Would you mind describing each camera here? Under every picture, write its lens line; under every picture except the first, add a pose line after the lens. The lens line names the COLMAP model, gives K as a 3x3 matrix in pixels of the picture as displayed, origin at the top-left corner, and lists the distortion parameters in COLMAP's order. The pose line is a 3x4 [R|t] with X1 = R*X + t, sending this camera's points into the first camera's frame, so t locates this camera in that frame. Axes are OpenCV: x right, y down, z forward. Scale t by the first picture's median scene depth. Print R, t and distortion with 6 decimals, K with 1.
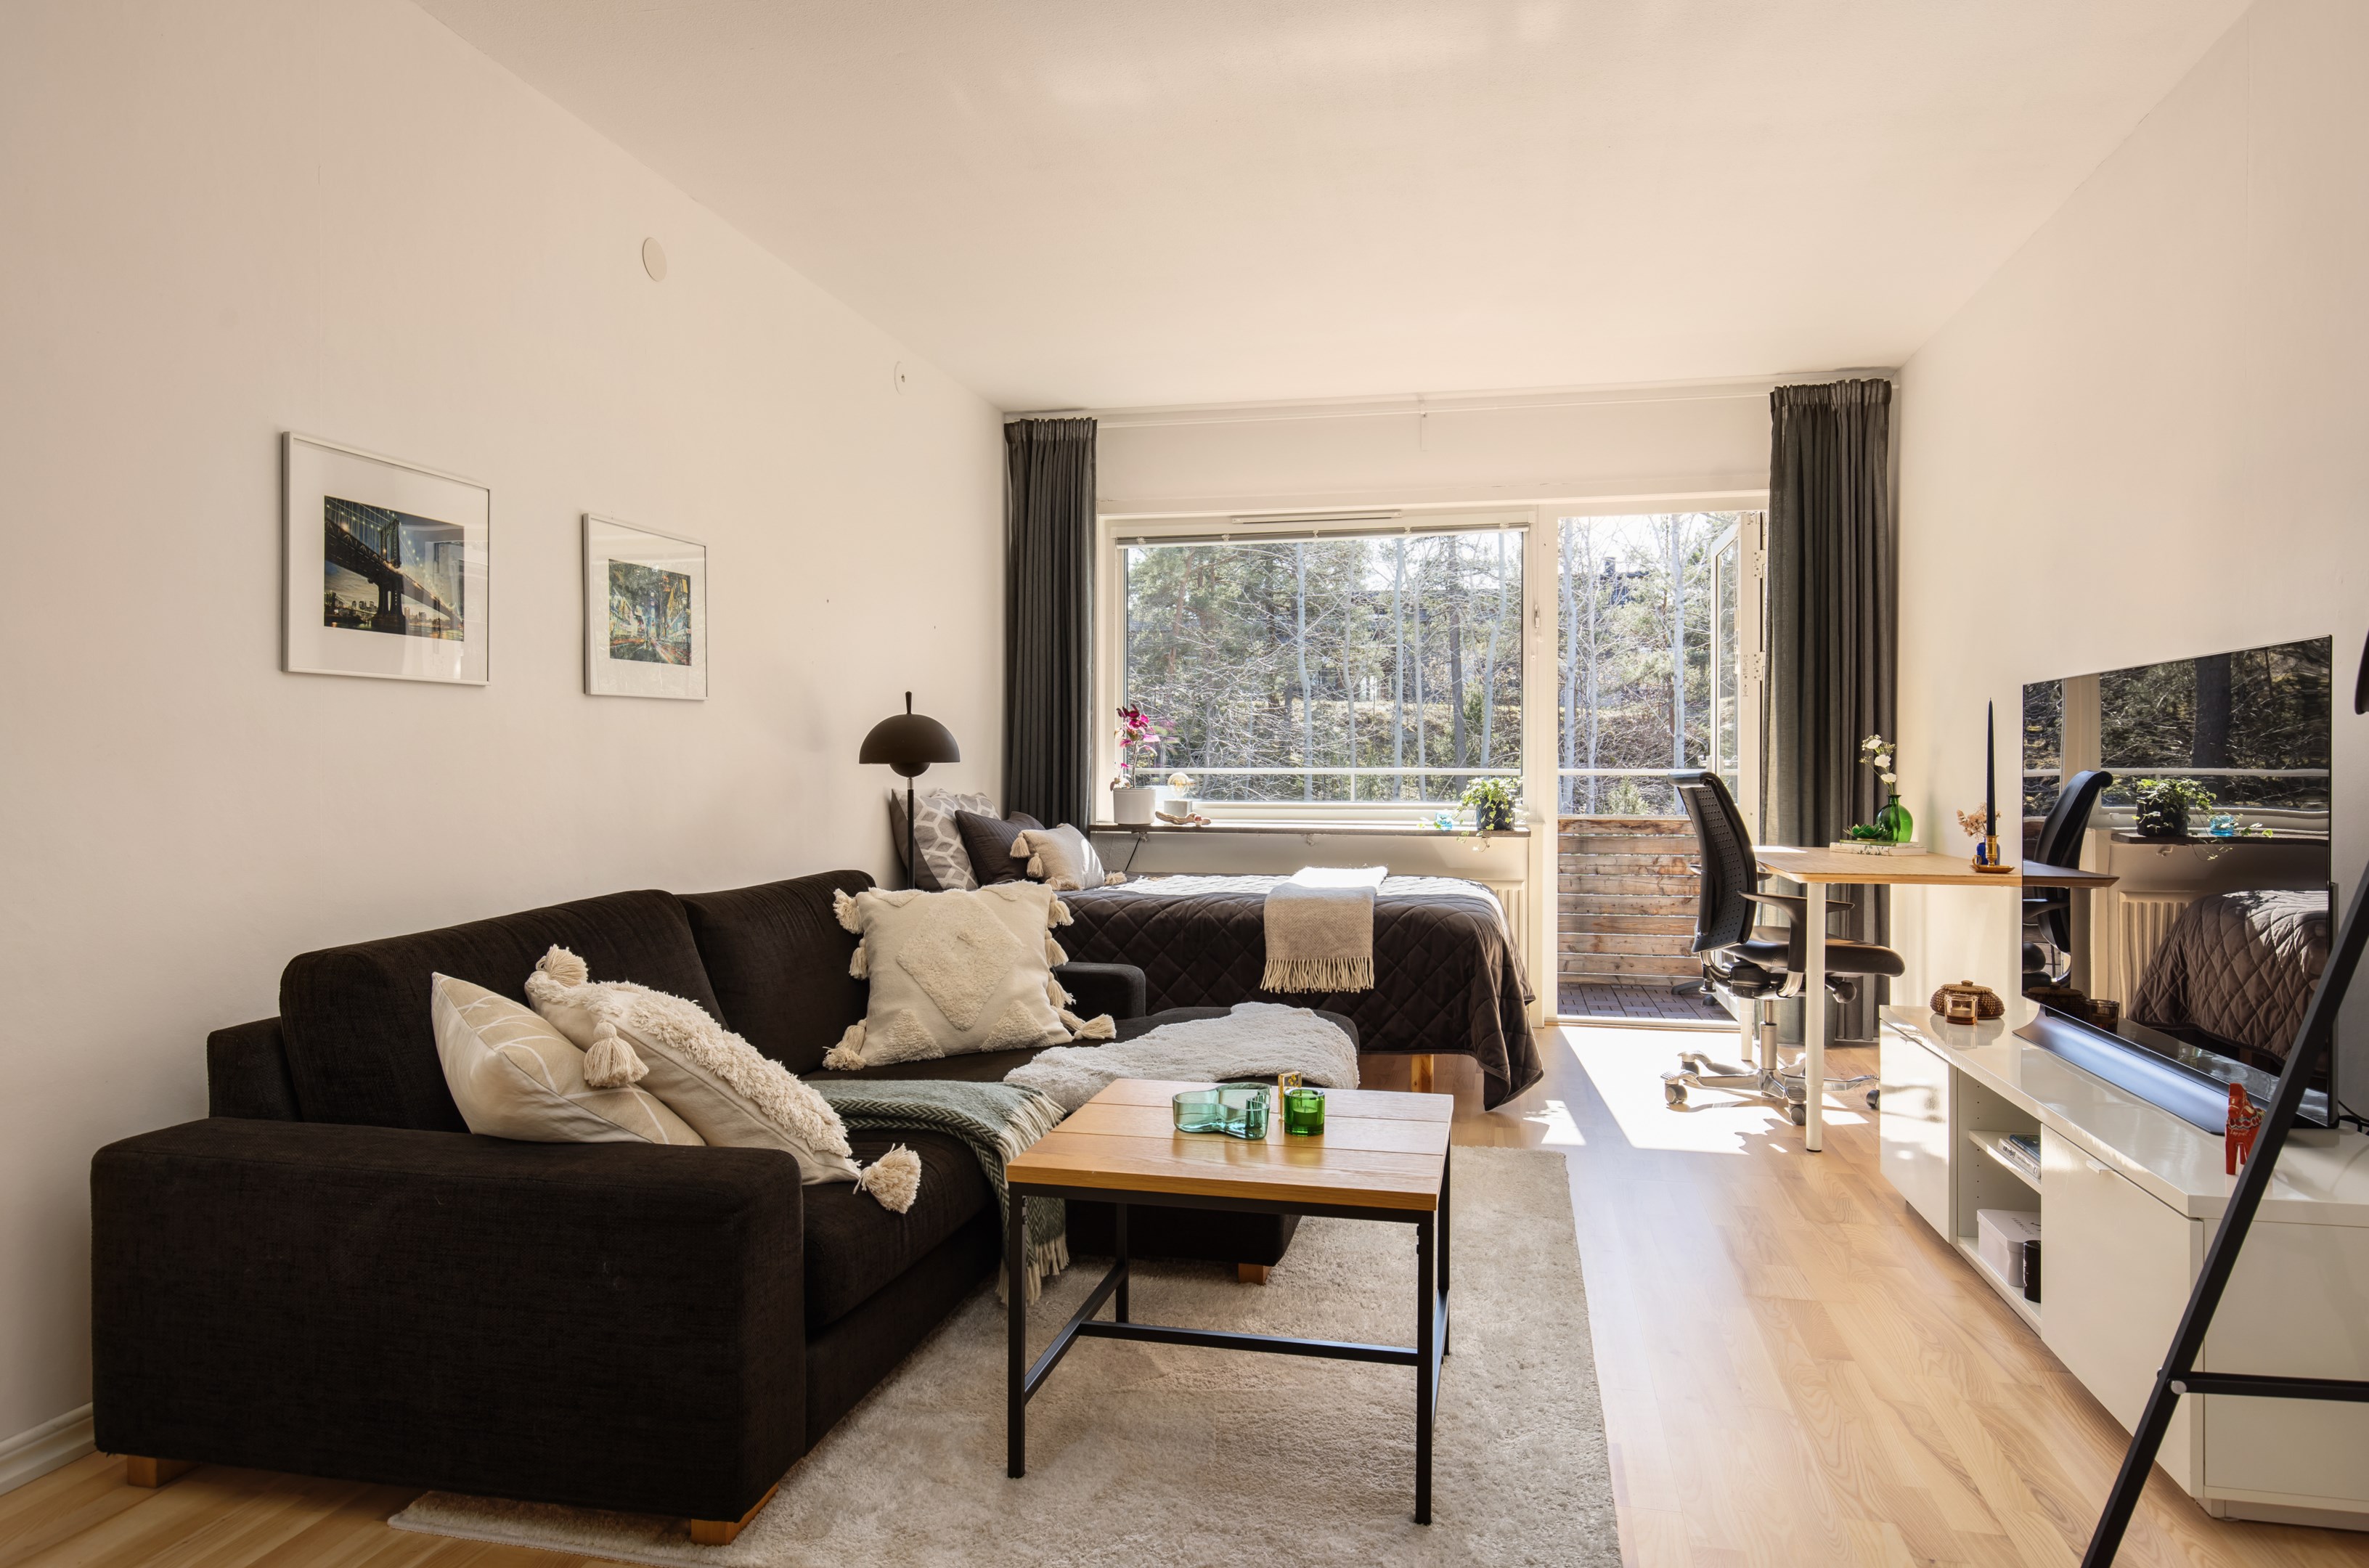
lens RADIAL K [[1484.0, 0, 1183.4], [0, 1484.0, 779.7], [0, 0, 1]] dist [0.006871, -0.001088]
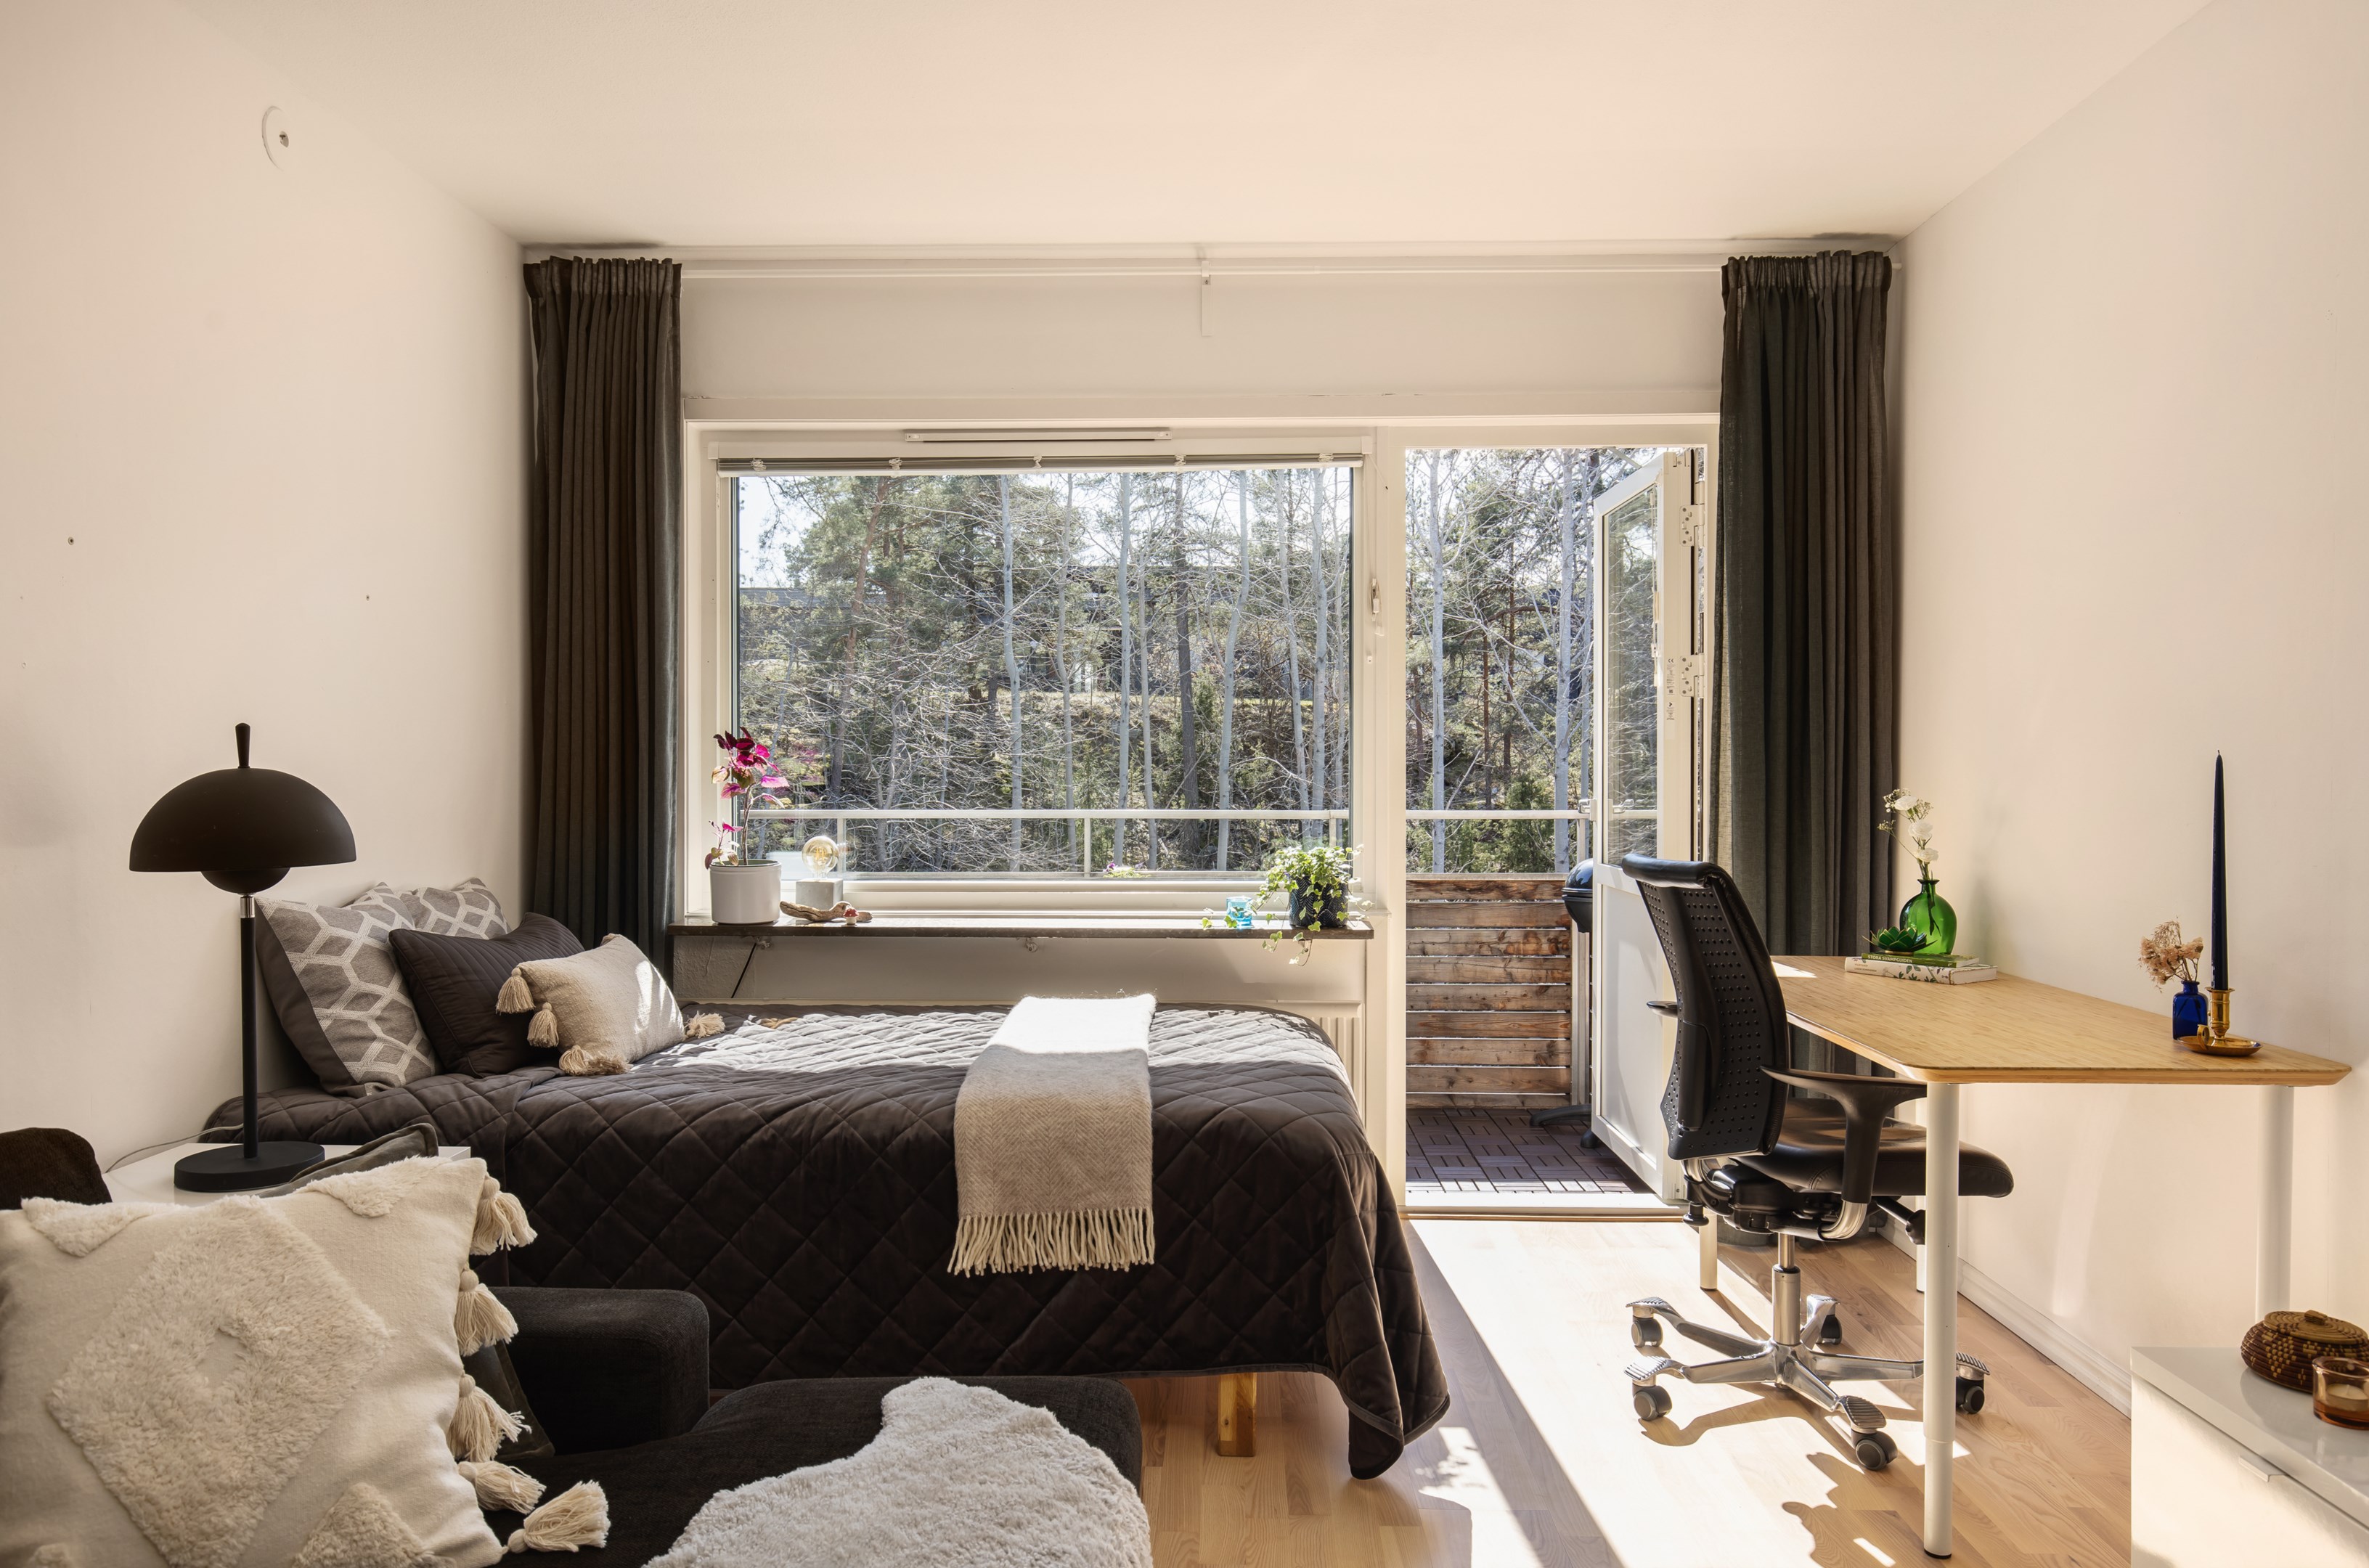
lens RADIAL K [[1622.3, 0, 1175.5], [0, 1622.3, 780.3], [0, 0, 1]] dist [-0.001374, -0.003877]
pose [[0.983245, -0.003511, 0.182253, 0.026140], [0.002704, 0.999985, 0.004676, -0.041740], [-0.182266, -0.004105, 0.983241, 0.400330]]
